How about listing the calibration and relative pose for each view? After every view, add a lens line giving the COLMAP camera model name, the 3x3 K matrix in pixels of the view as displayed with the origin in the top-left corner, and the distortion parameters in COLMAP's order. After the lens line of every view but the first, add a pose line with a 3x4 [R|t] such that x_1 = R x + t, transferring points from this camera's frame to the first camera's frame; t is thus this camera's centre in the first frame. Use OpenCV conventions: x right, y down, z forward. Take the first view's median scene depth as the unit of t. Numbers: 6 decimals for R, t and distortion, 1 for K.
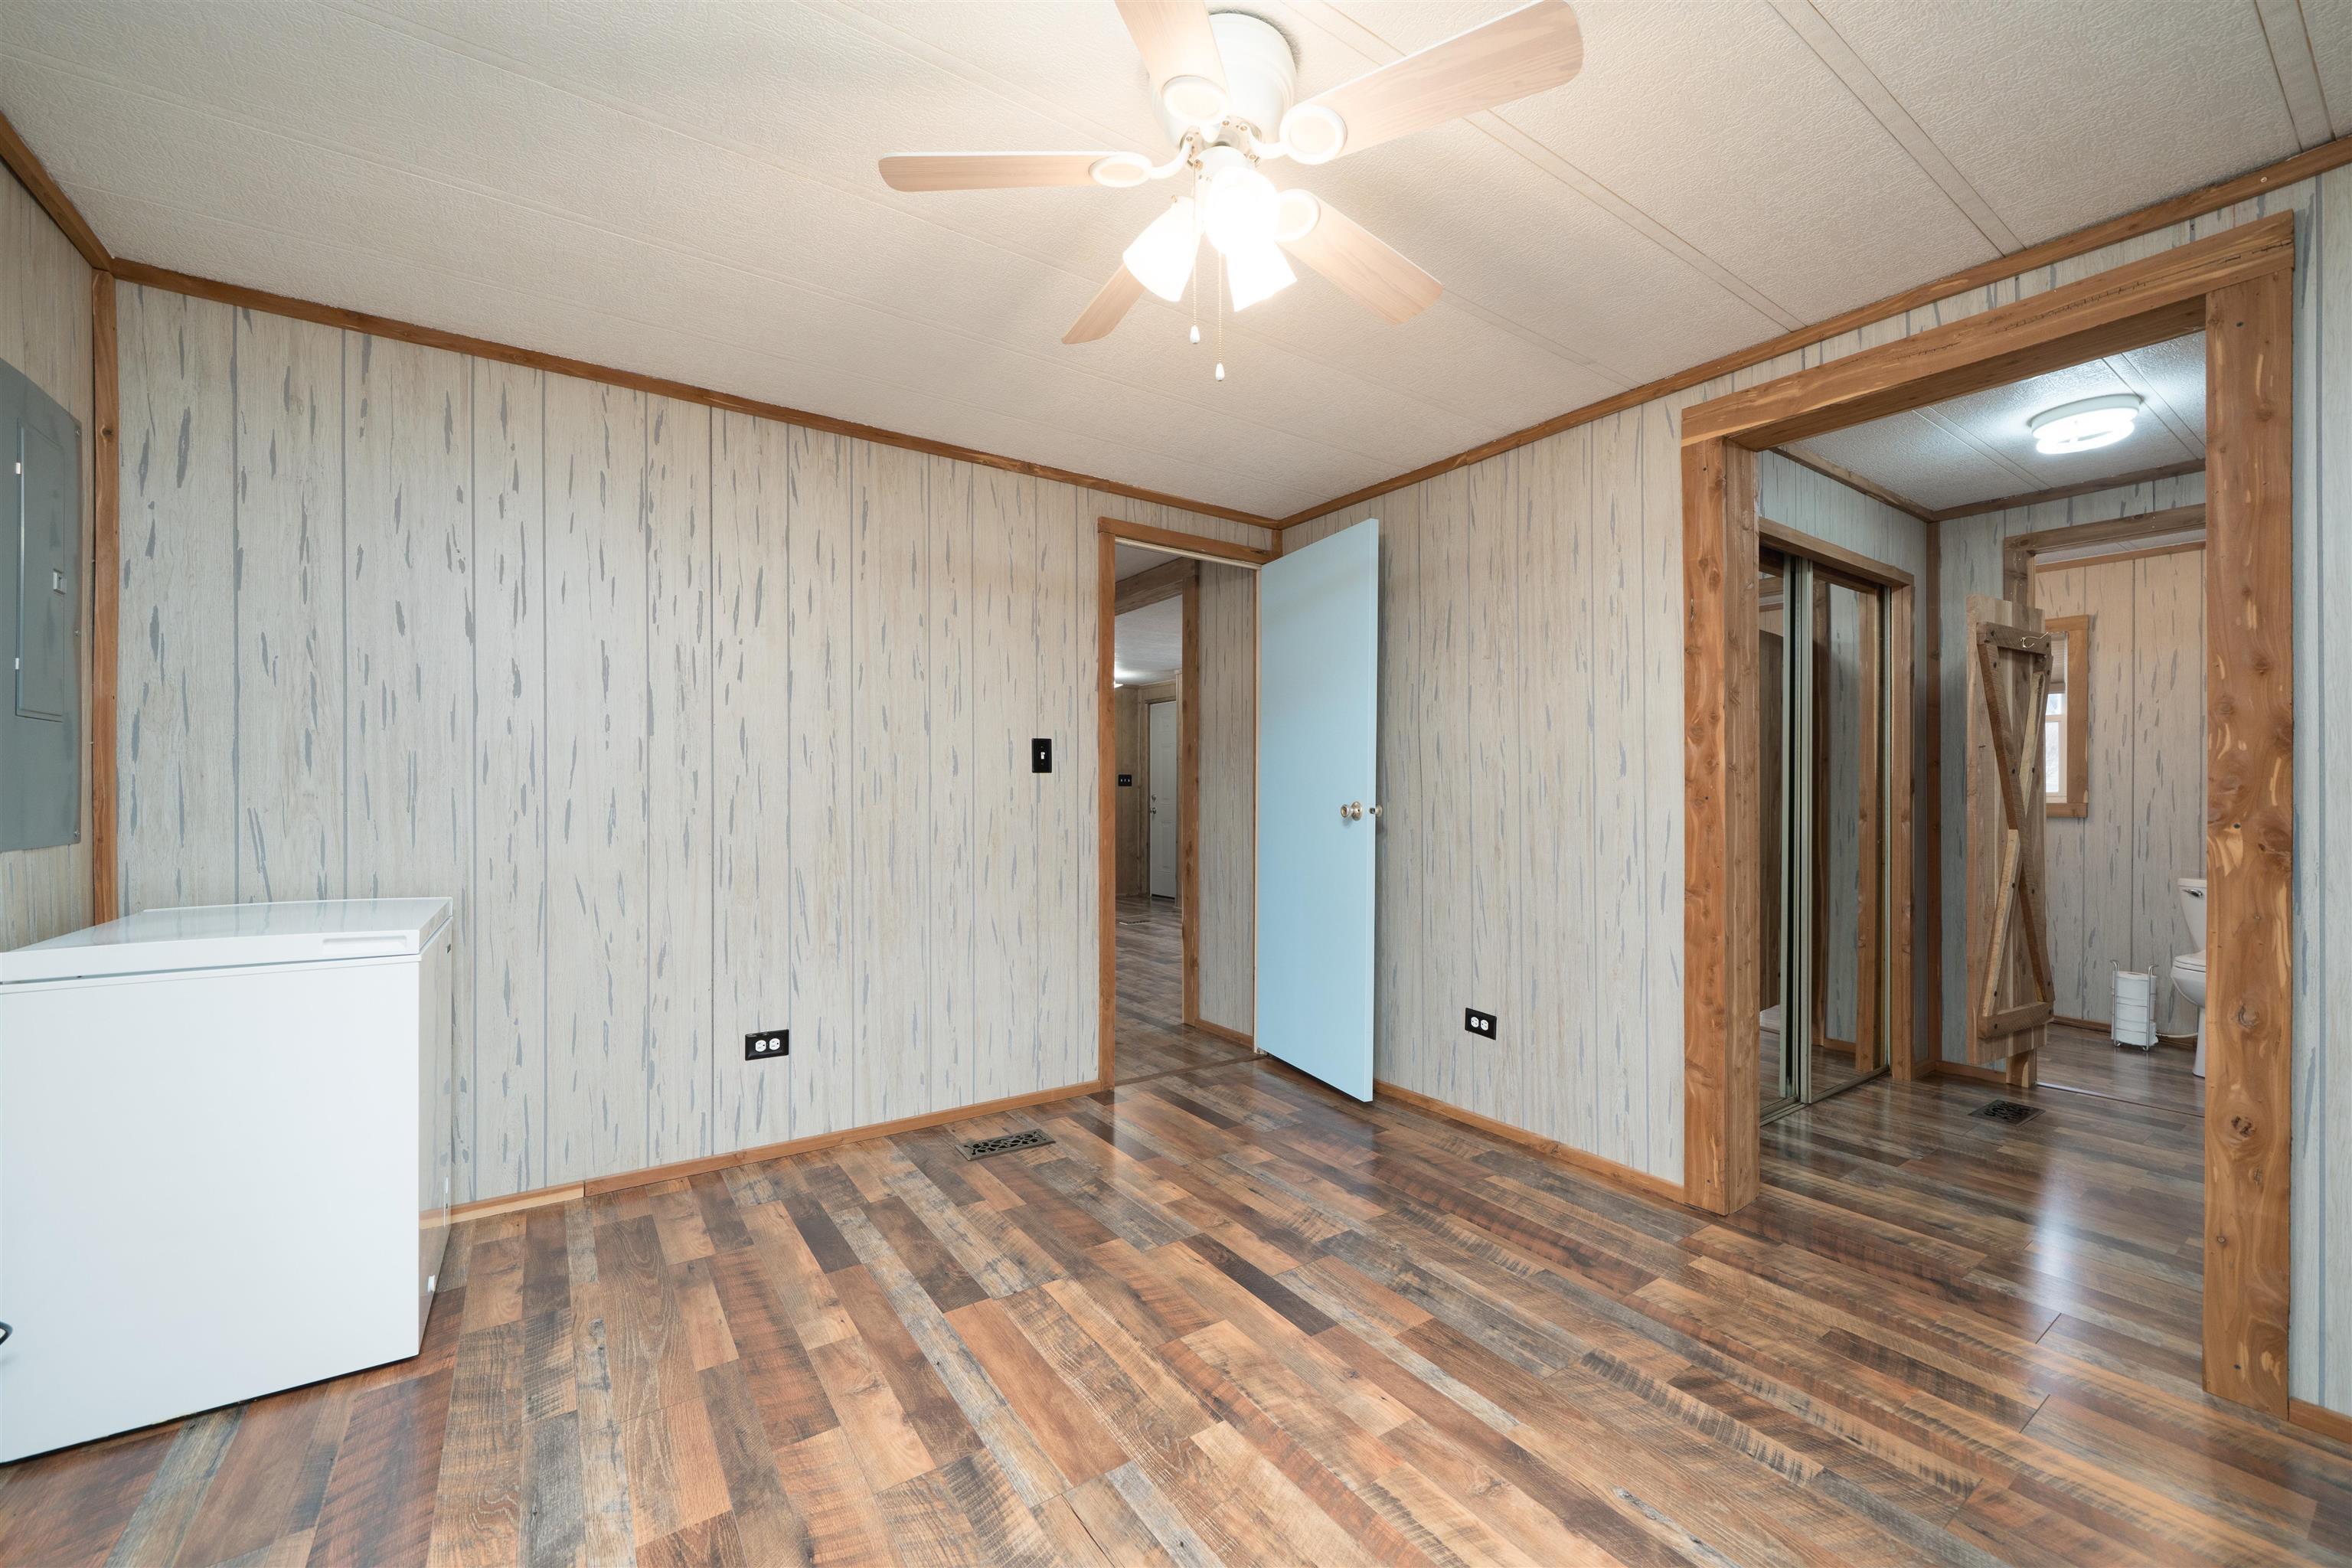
lens RADIAL K [[929.4, 0, 1171.3], [0, 929.4, 791.2], [0, 0, 1]] dist [-0.002686, -0.000134]
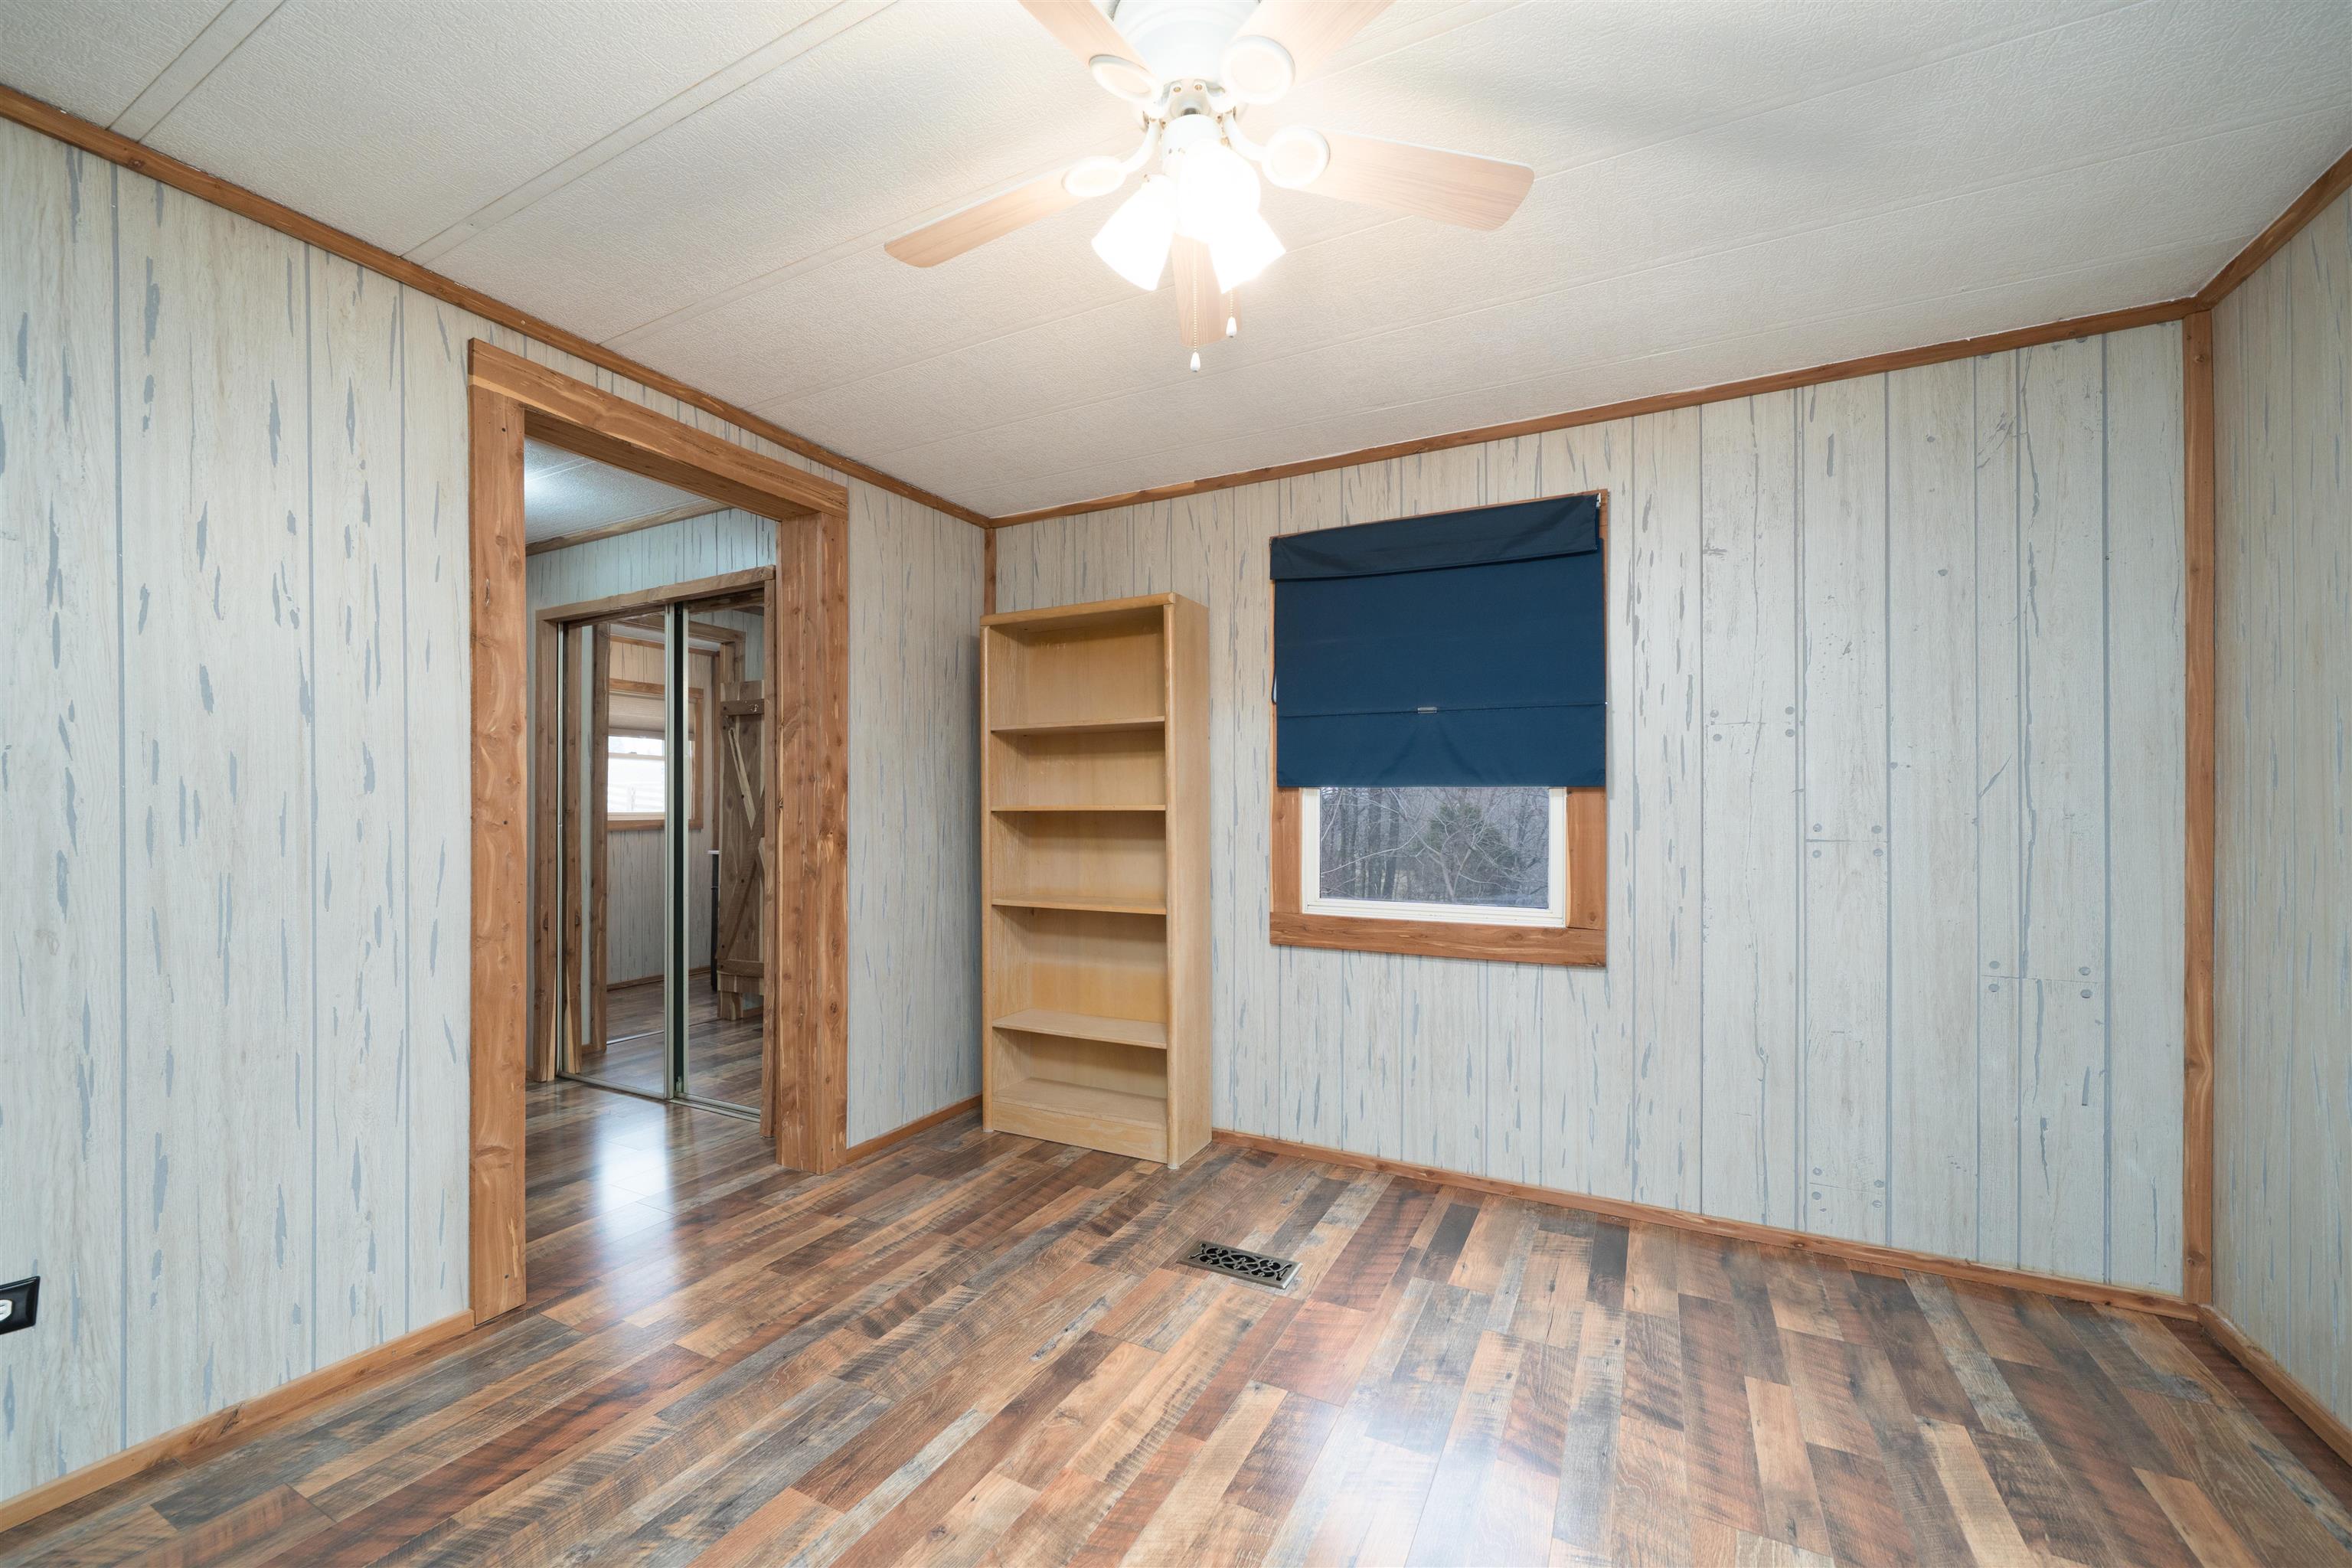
lens RADIAL K [[929.4, 0, 1163.1], [0, 929.4, 805.1], [0, 0, 1]] dist [-0.002686, -0.000134]
pose [[-0.466315, 0.000933, 0.884618, -0.488681], [-0.000591, 0.999999, -0.001366, -0.008157], [-0.884618, -0.001160, -0.466314, 0.951146]]
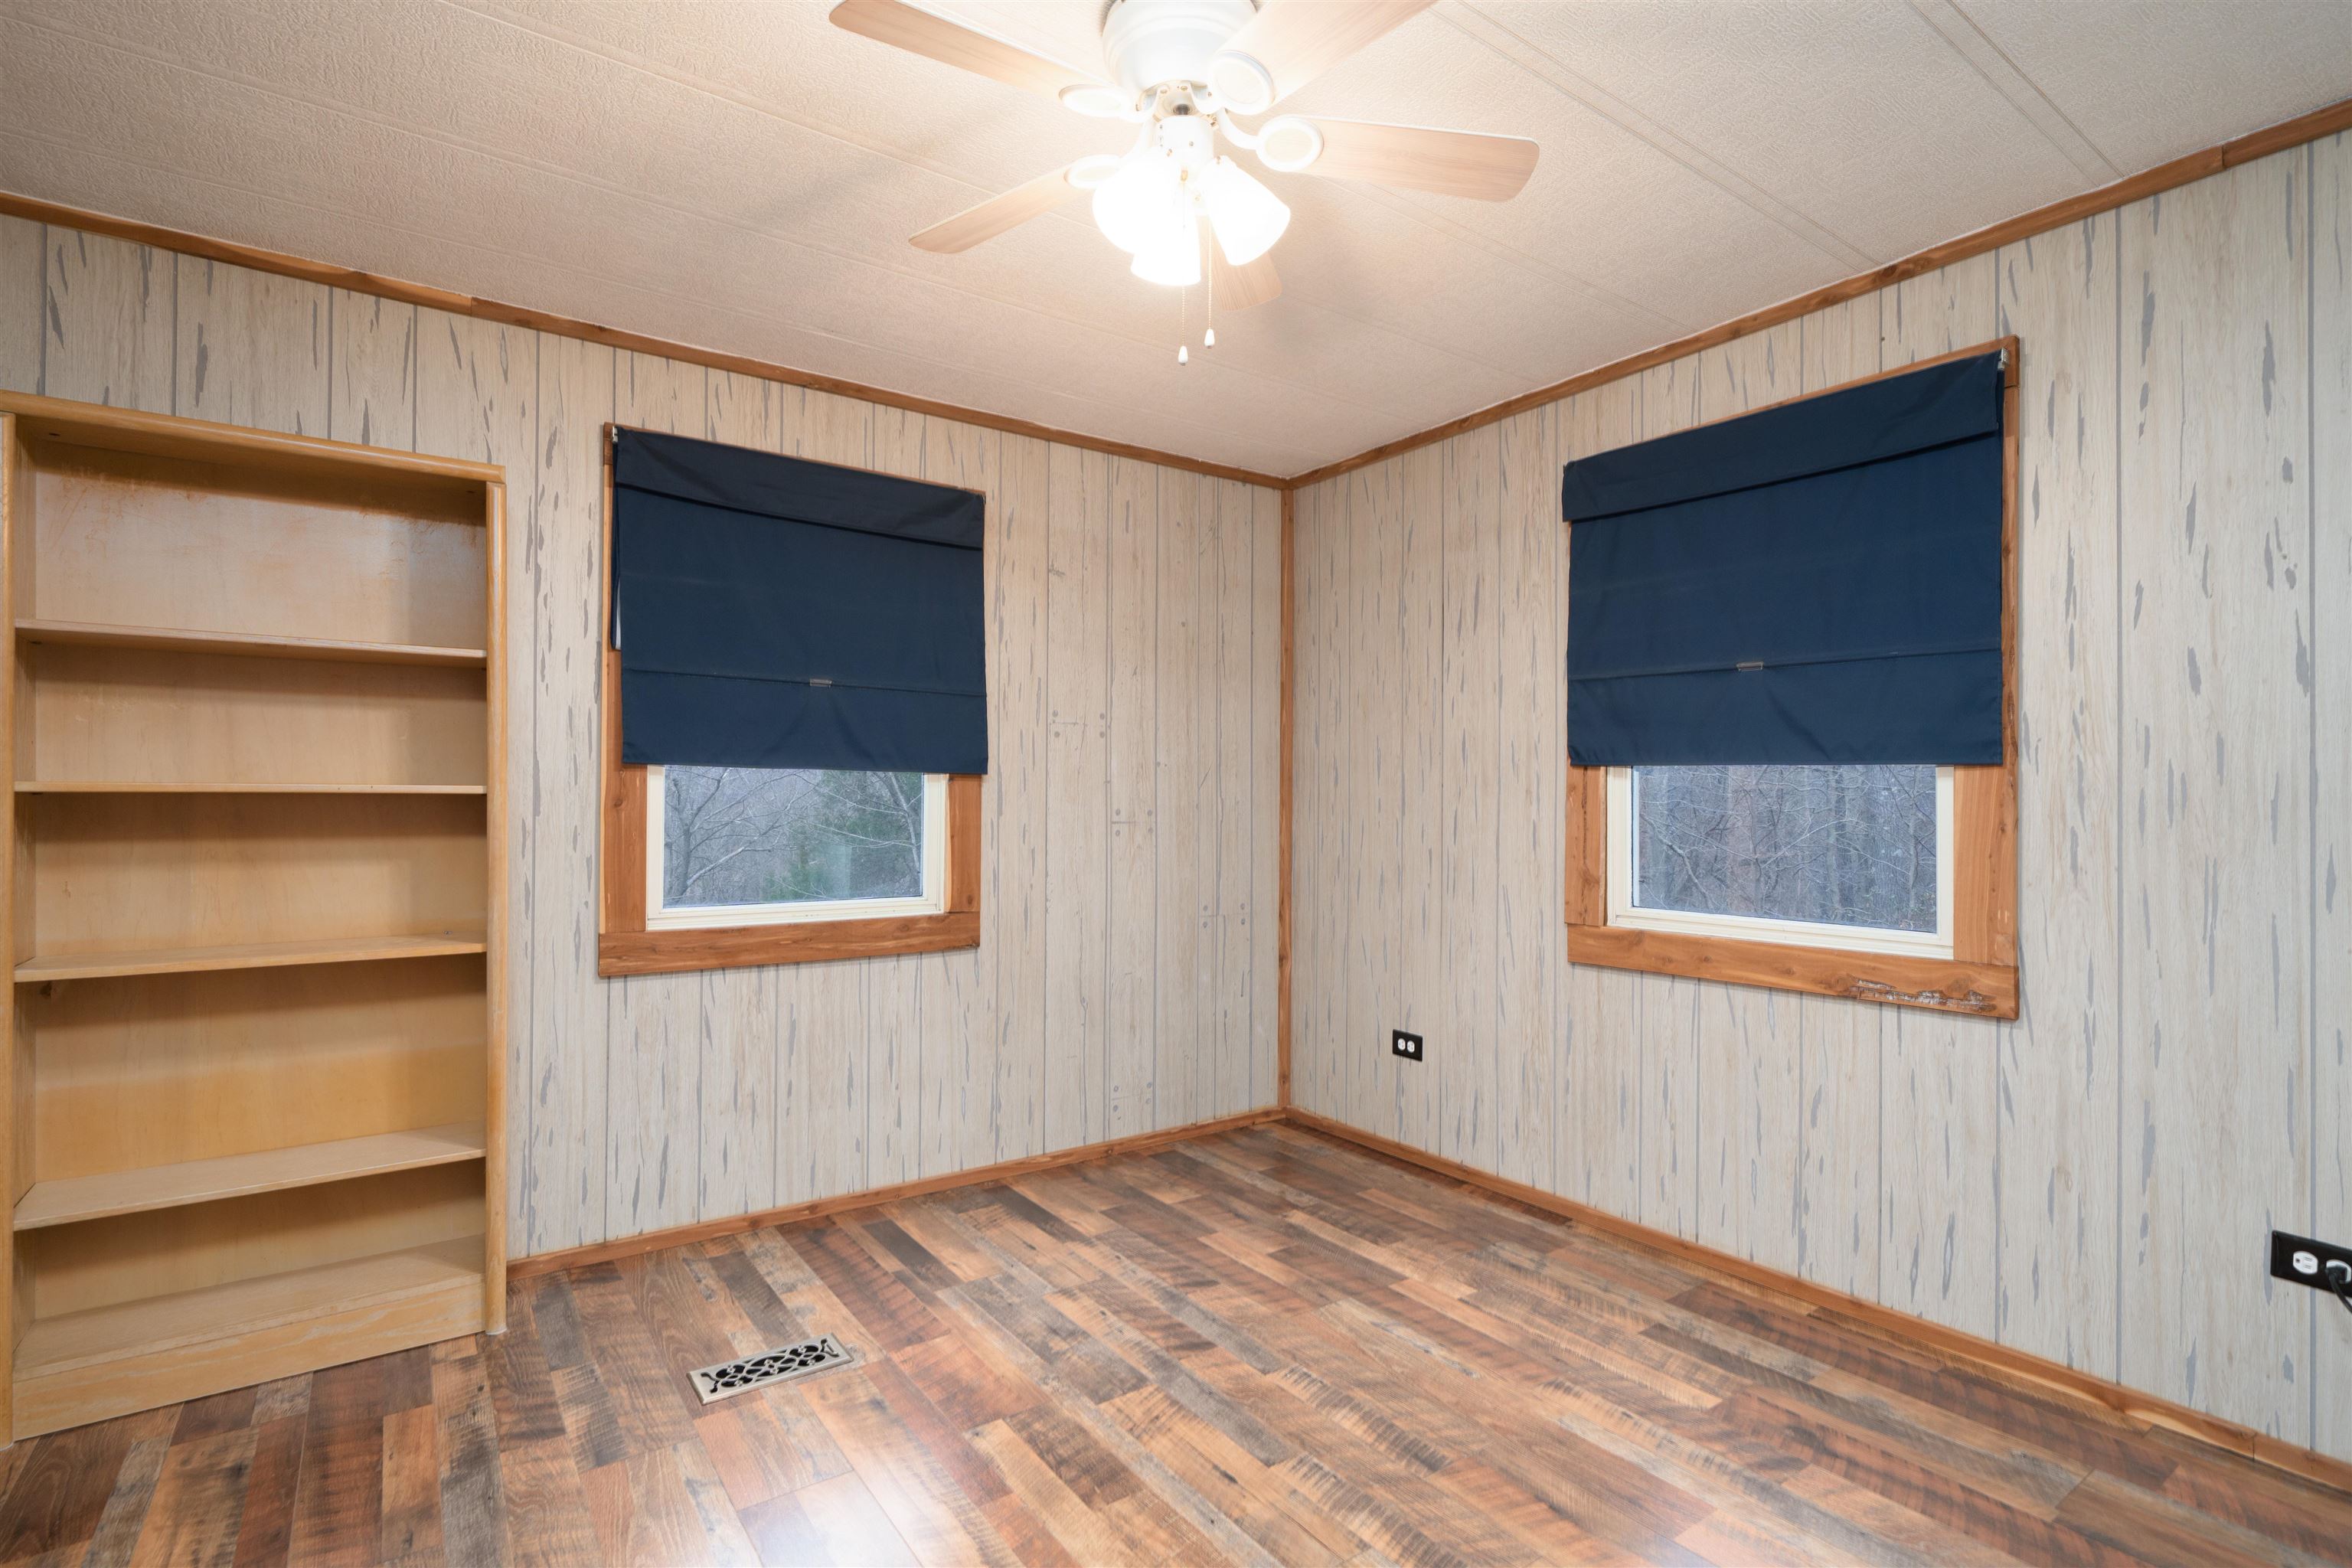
lens RADIAL K [[1110.1, 0, 1168.5], [0, 1110.1, 793.0], [0, 0, 1]] dist [-0.000158, 0.000949]
pose [[-0.999909, -0.006723, -0.011658, 0.037445], [-0.006631, 0.999947, -0.007844, 0.000522], [0.011710, -0.007766, -0.999901, 1.367040]]
